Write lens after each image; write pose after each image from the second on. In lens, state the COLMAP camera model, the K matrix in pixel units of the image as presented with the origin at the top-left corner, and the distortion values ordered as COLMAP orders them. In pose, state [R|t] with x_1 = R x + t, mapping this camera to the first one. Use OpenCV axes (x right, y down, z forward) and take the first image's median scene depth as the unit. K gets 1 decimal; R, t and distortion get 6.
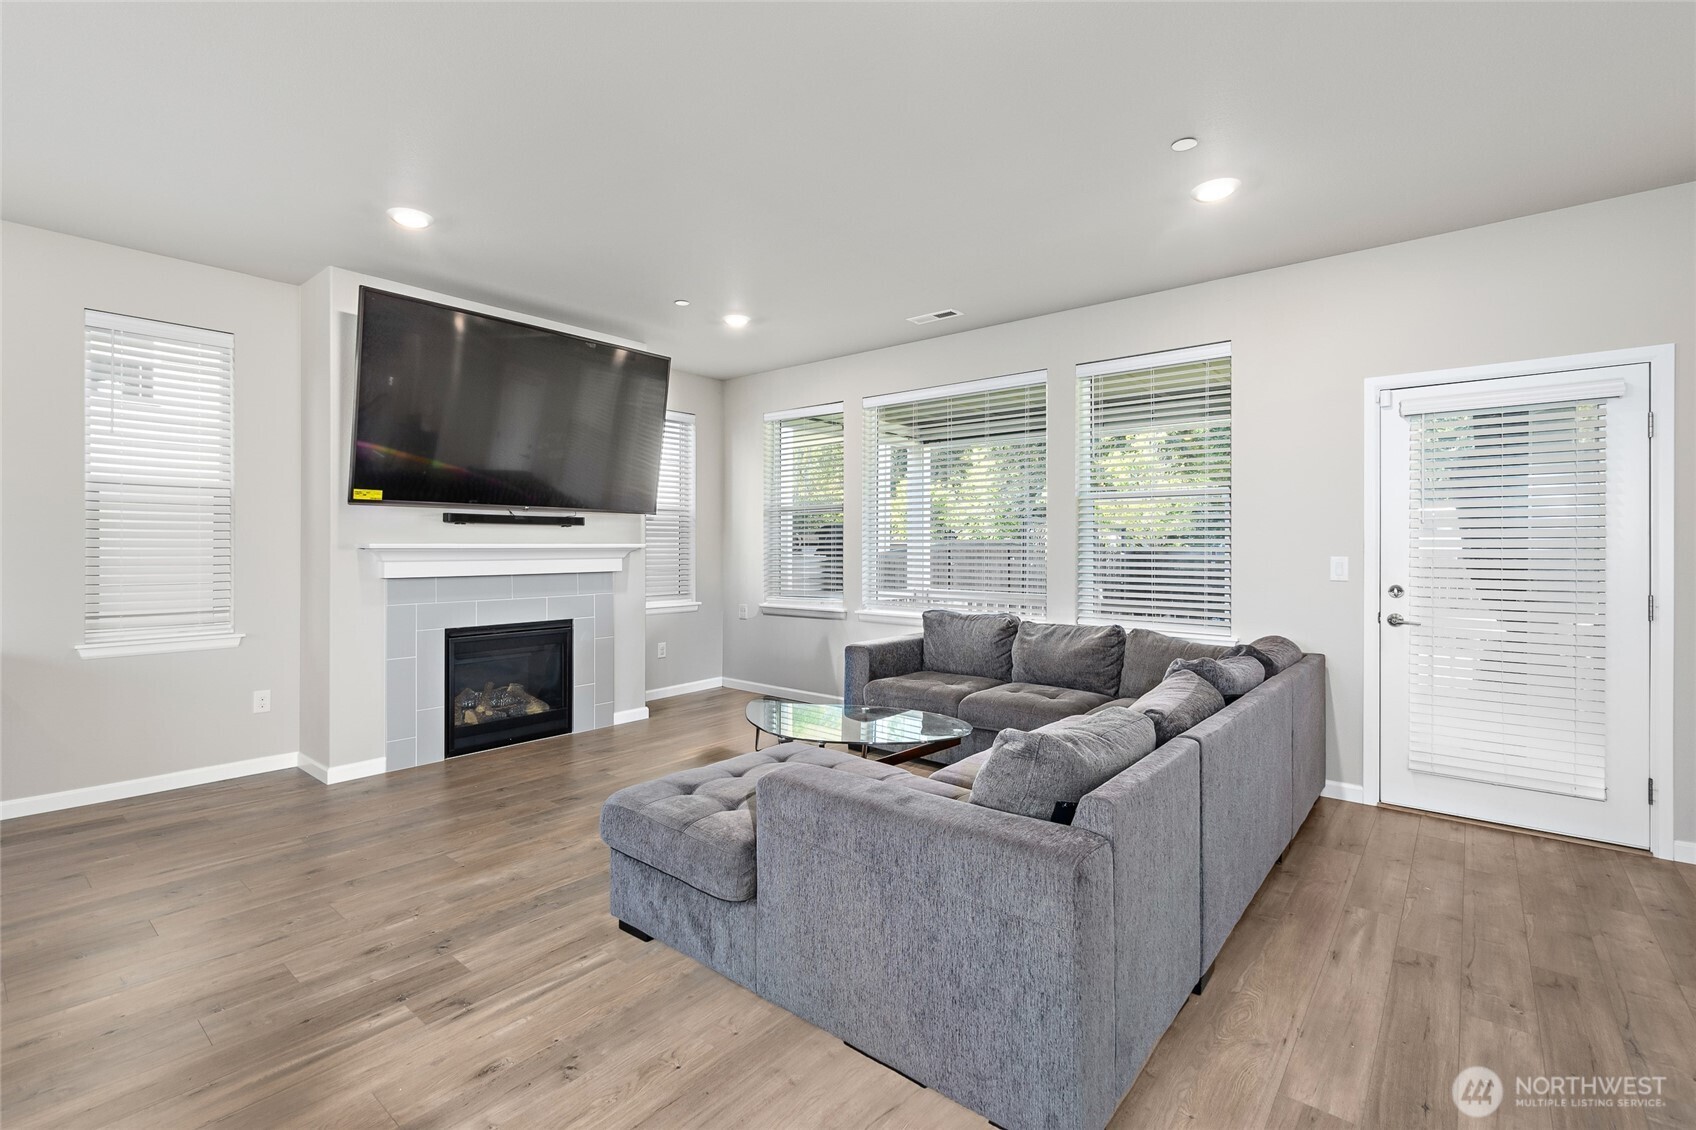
lens RADIAL K [[750.2, 0, 852.9], [0, 750.2, 562.6], [0, 0, 1]] dist [0.000306, 0.000480]
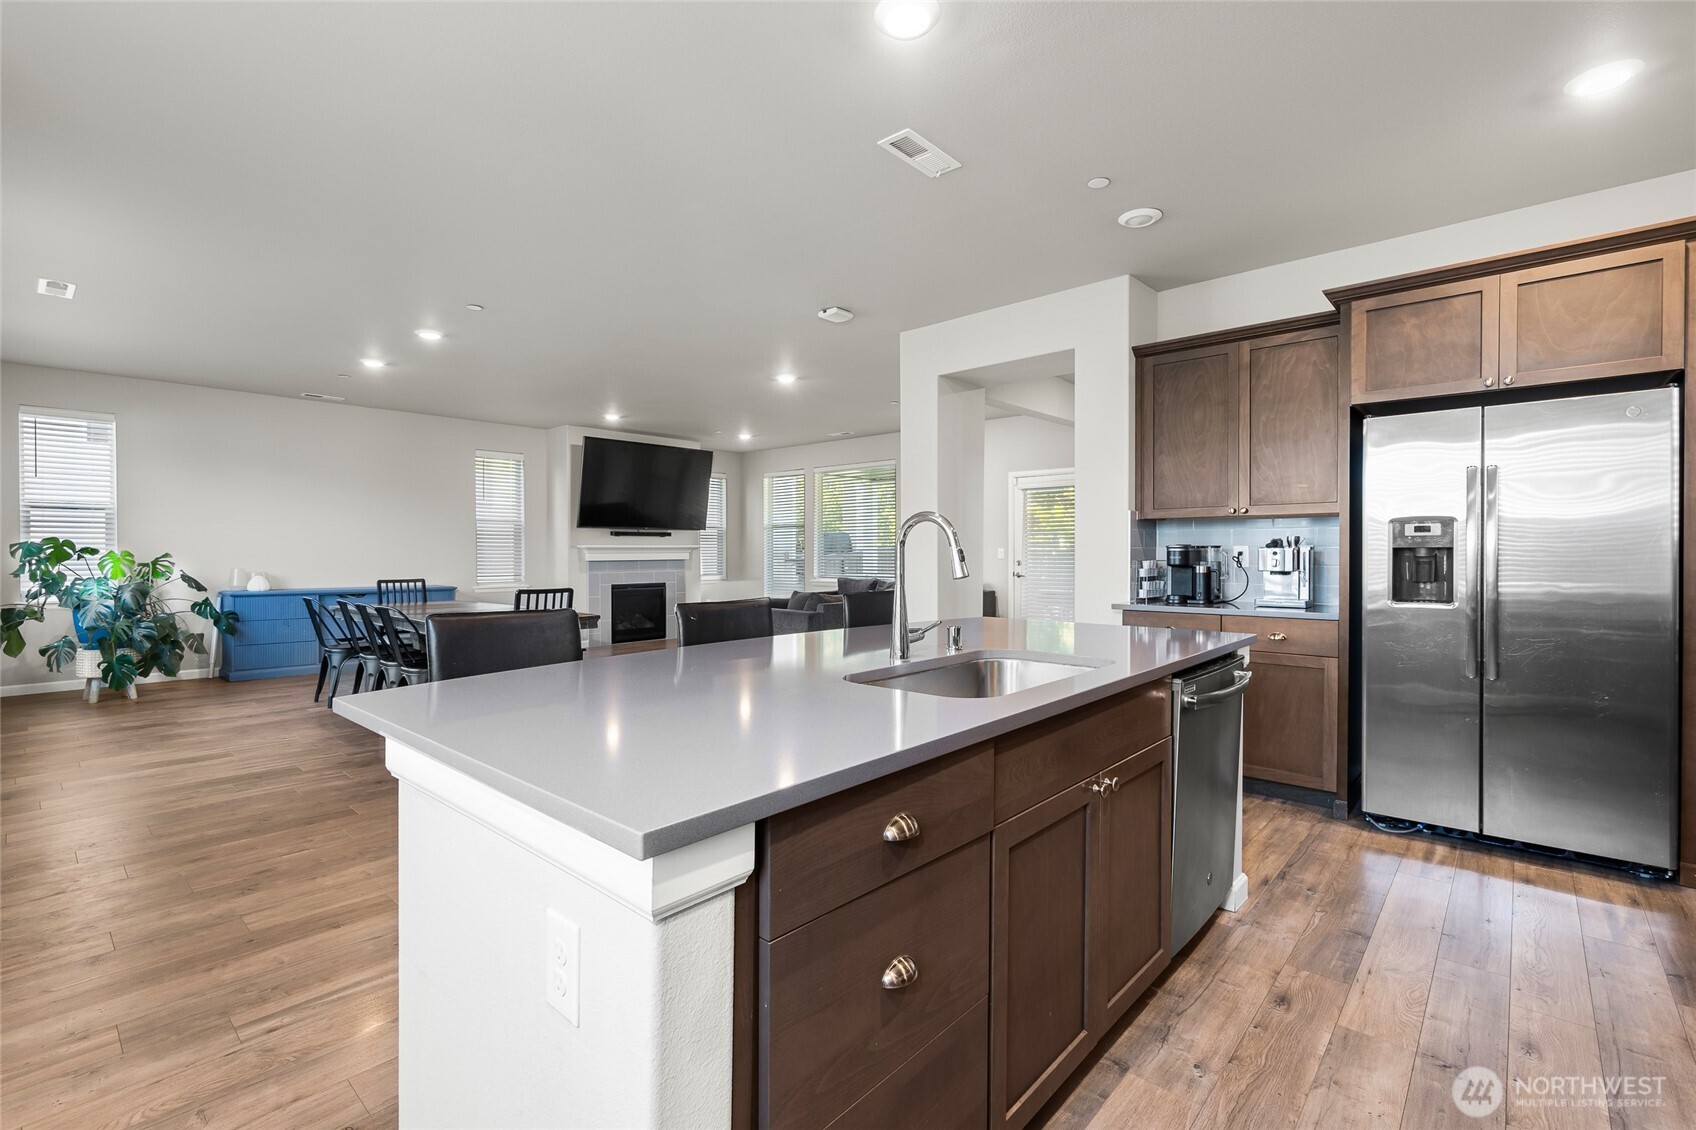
lens RADIAL K [[750.2, 0, 852.5], [0, 750.2, 560.9], [0, 0, 1]] dist [0.000306, 0.000480]
pose [[0.999357, -0.003207, -0.035724, 0.241052], [0.002924, 0.999964, -0.007976, 0.041763], [0.035748, 0.007866, 0.999330, -1.201671]]
